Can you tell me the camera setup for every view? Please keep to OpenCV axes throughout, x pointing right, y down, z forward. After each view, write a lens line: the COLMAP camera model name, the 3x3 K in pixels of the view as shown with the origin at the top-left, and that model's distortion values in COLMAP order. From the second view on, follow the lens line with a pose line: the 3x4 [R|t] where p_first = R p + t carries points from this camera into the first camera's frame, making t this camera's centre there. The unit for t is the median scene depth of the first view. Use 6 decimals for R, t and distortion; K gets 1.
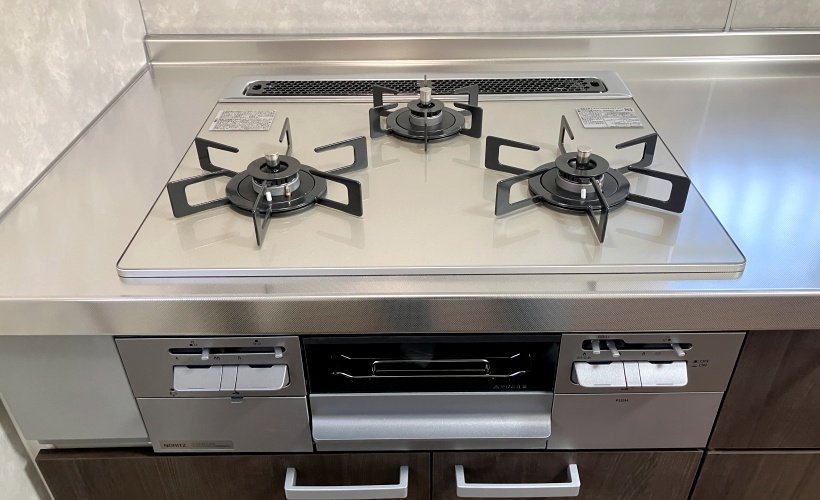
lens RADIAL K [[675.4, 0, 410.1], [0, 675.4, 286.2], [0, 0, 1]] dist [0.028090, -0.004495]
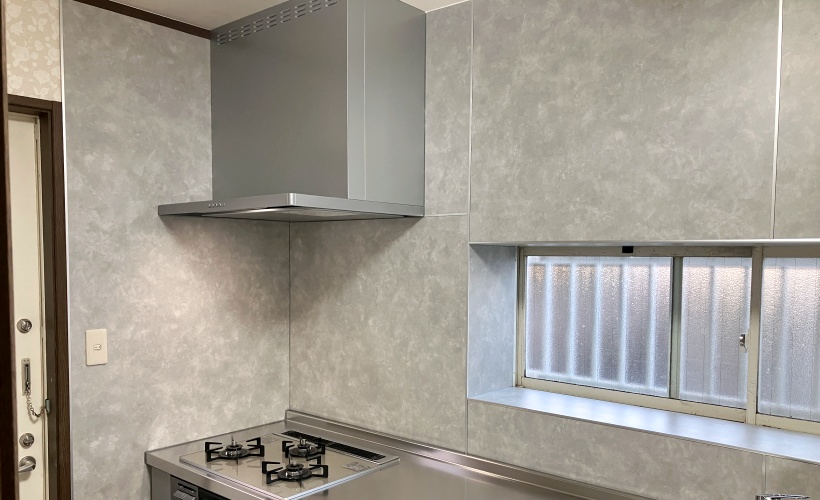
lens RADIAL K [[675.4, 0, 410.1], [0, 675.4, 286.2], [0, 0, 1]] dist [0.028090, -0.004495]
pose [[0.755994, 0.046243, -0.652943, 1.684631], [-0.399527, 0.822745, -0.404314, 0.110684], [0.518509, 0.566527, 0.640465, -0.715329]]
